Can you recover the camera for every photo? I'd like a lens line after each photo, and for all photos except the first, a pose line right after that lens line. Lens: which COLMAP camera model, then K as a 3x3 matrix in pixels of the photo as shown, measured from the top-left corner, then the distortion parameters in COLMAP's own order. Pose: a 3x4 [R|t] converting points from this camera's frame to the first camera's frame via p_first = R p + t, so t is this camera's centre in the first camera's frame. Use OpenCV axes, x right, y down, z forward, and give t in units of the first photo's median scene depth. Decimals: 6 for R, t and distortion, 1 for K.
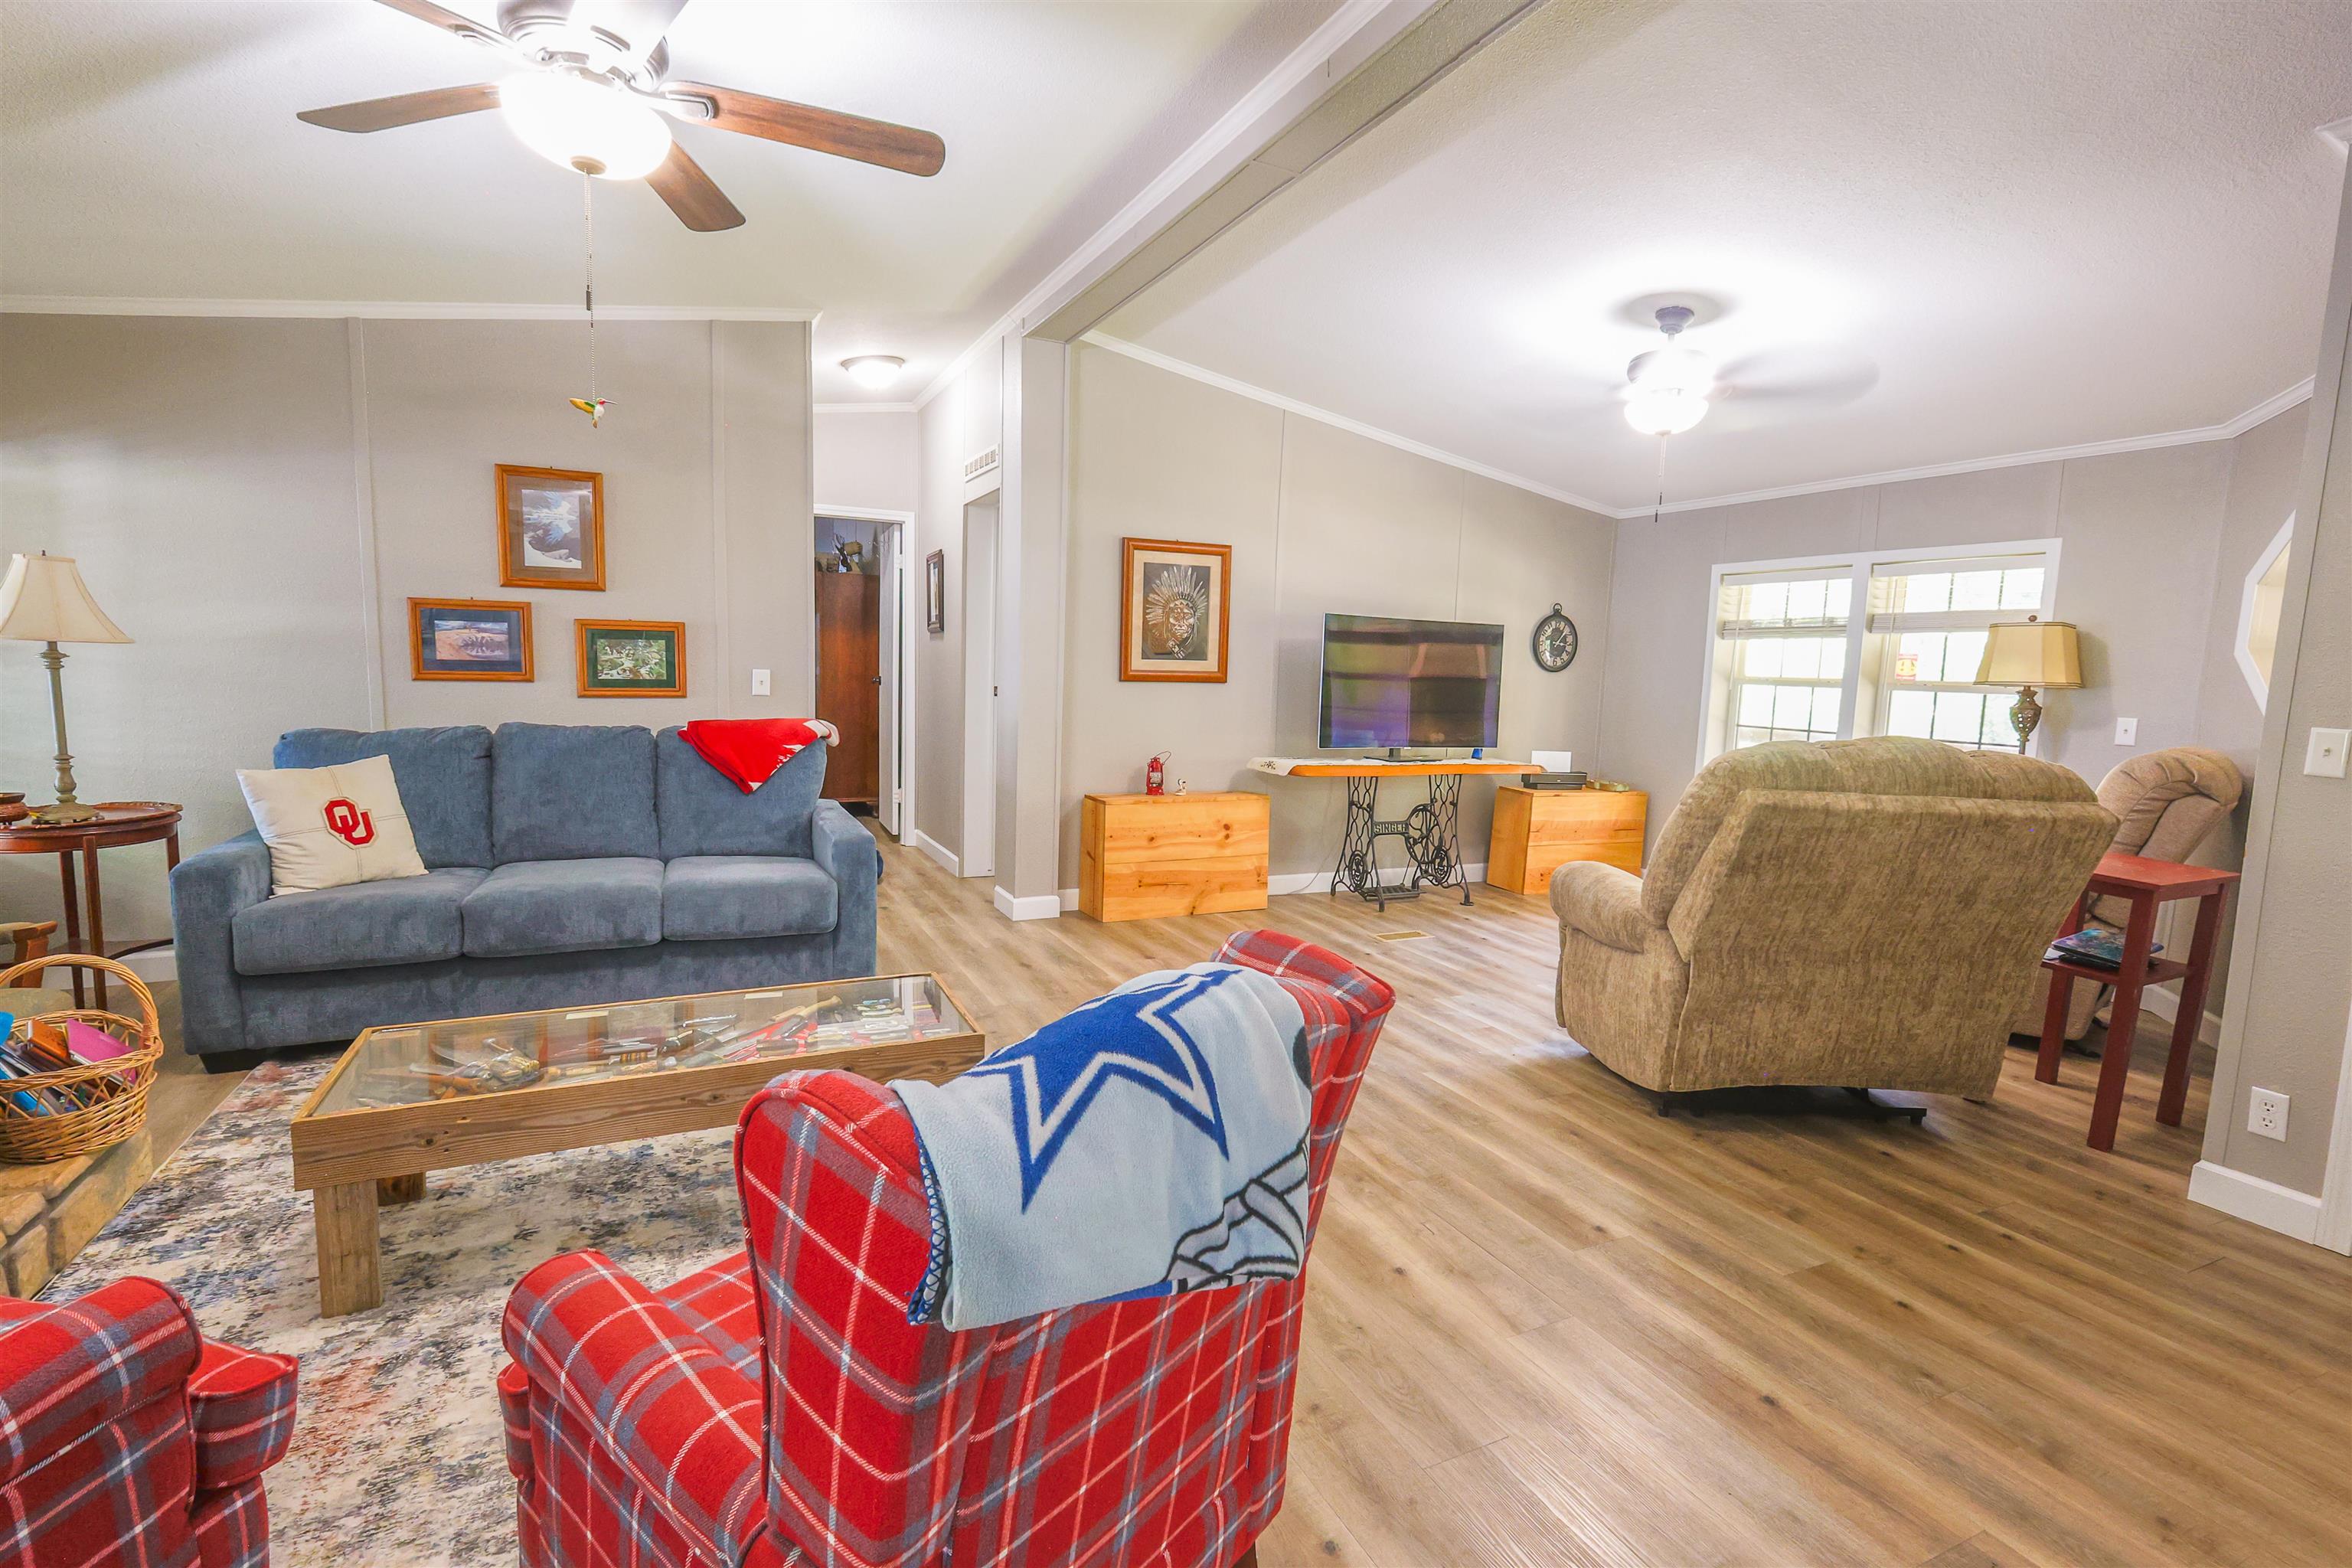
lens RADIAL K [[1075.7, 0, 1182.9], [0, 1075.7, 773.0], [0, 0, 1]] dist [0.000662, -0.000942]
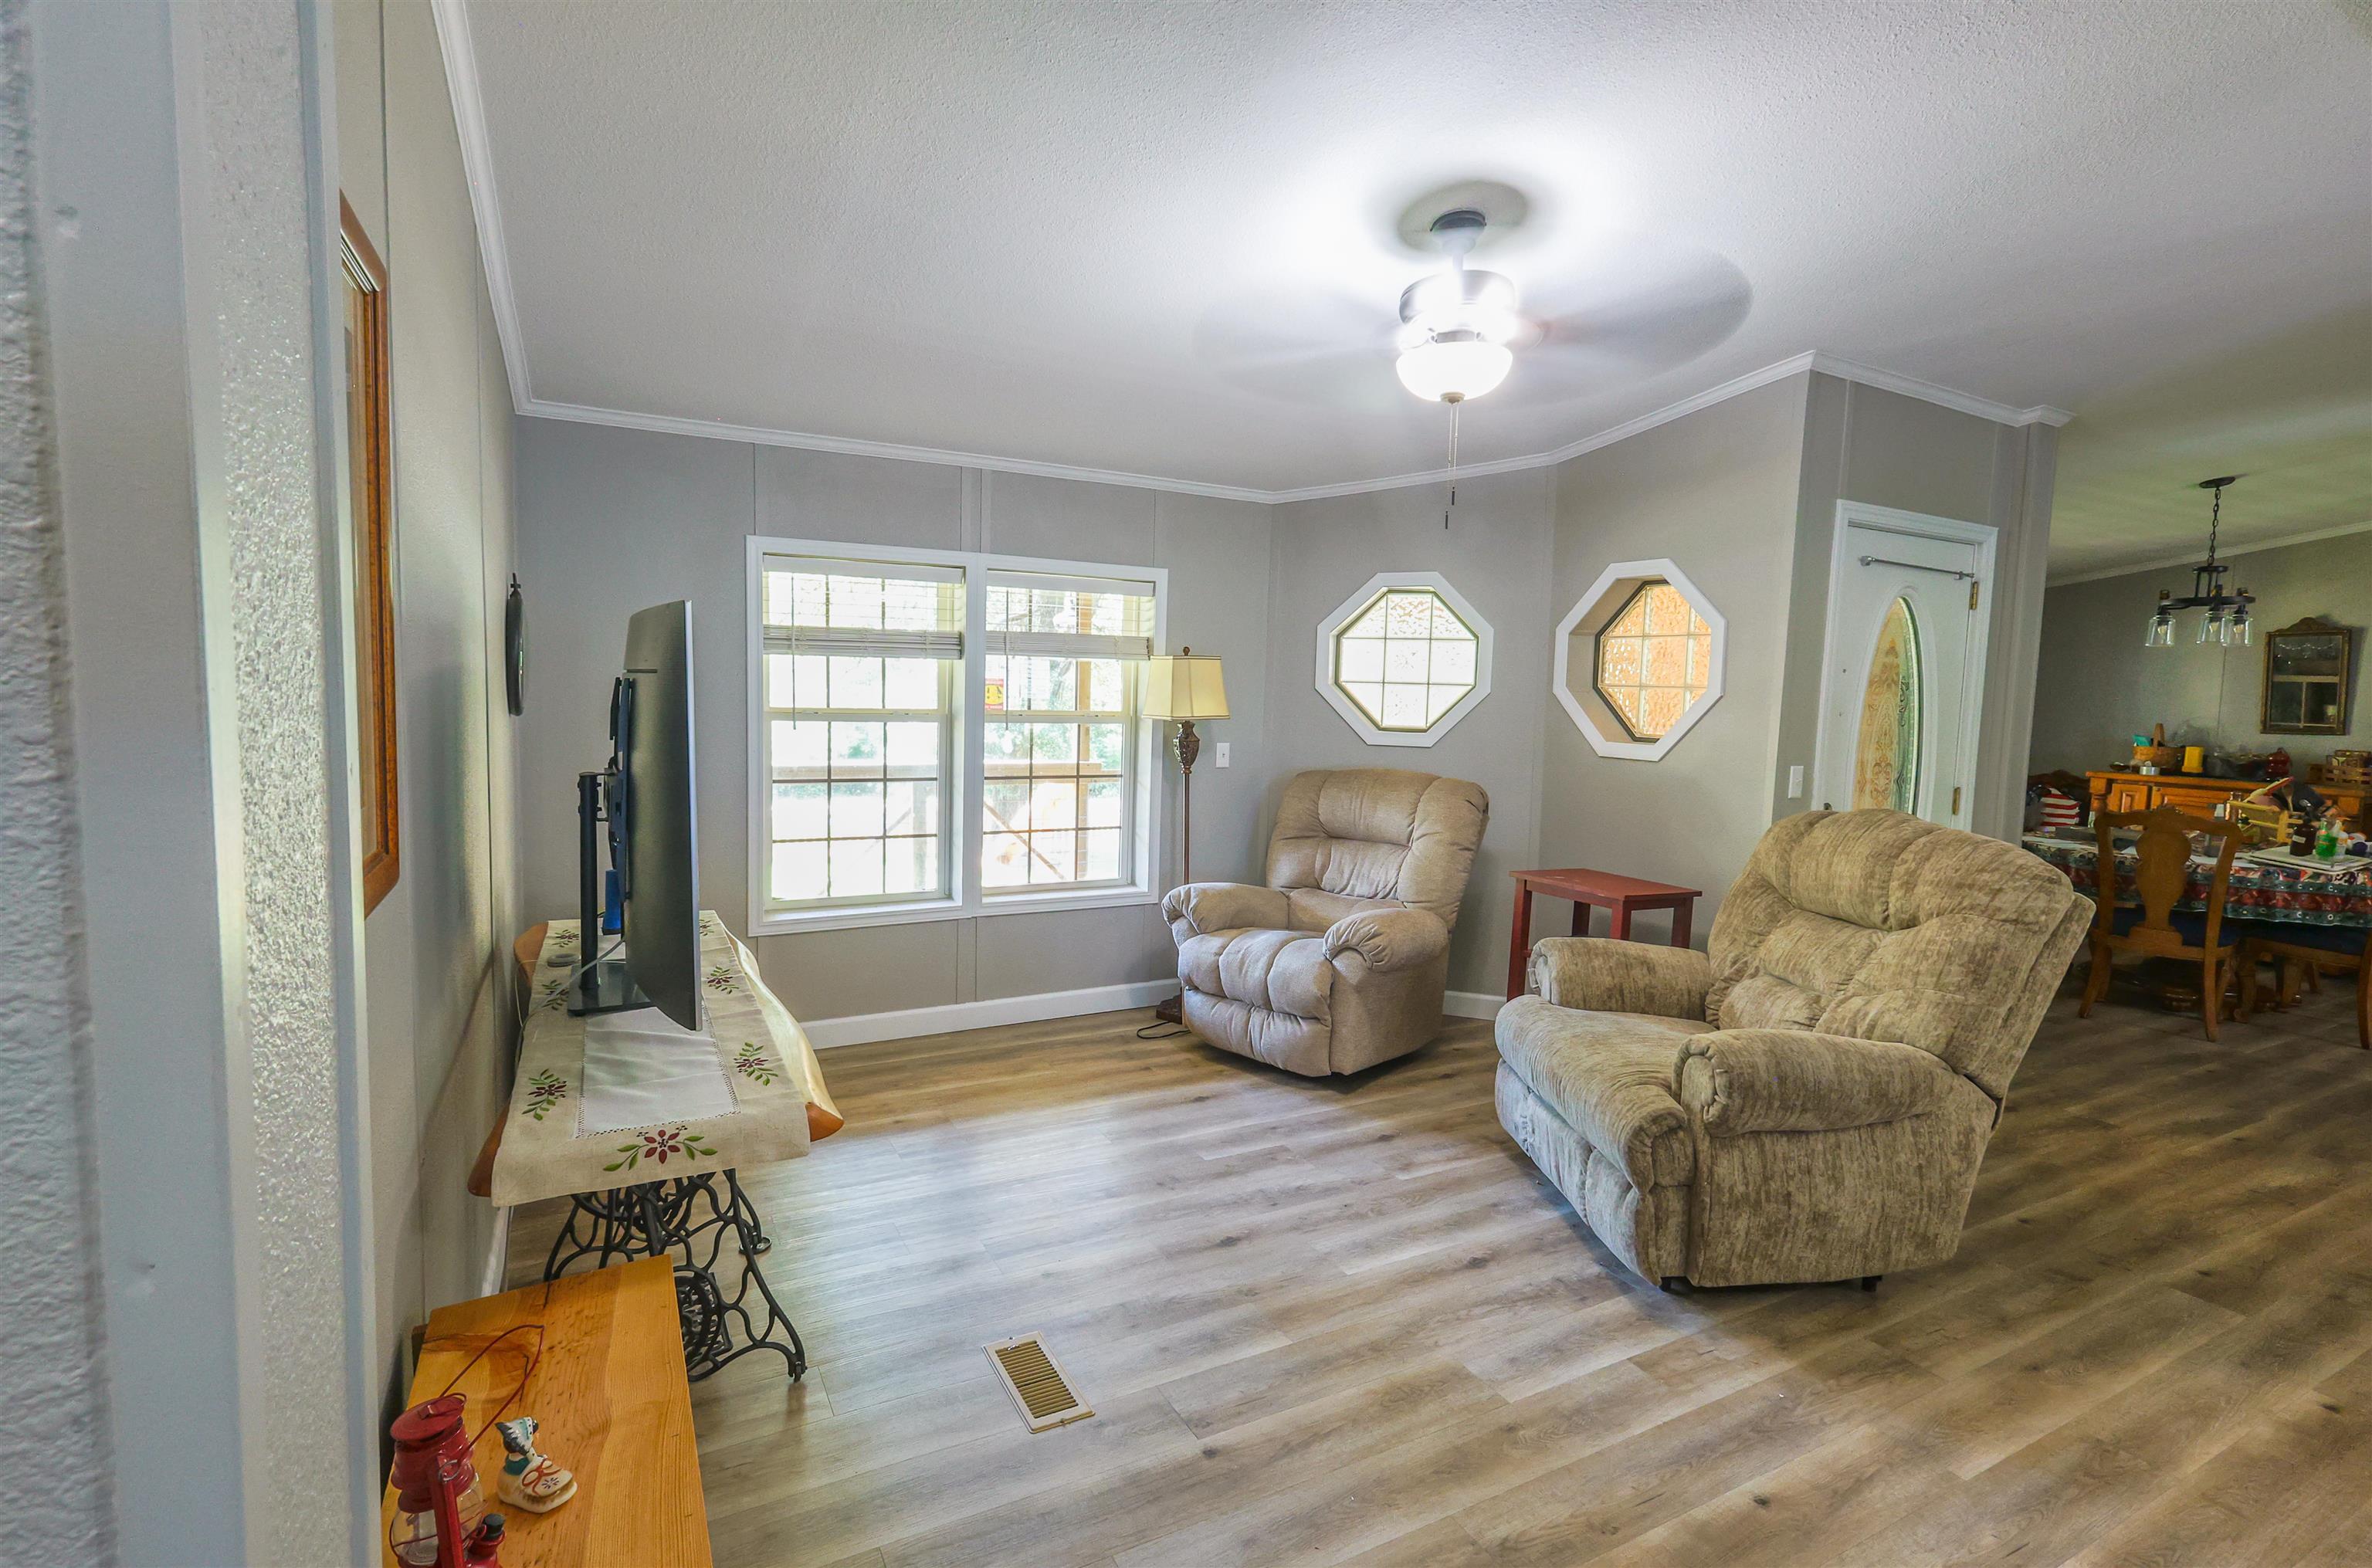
lens RADIAL K [[1084.7, 0, 1193.4], [0, 1084.7, 773.5], [0, 0, 1]] dist [0.000662, -0.000942]
pose [[-0.033936, -0.109625, 0.993394, -0.196247], [0.074777, 0.990902, 0.111905, -0.126705], [-0.996623, 0.078080, -0.025430, 0.913834]]
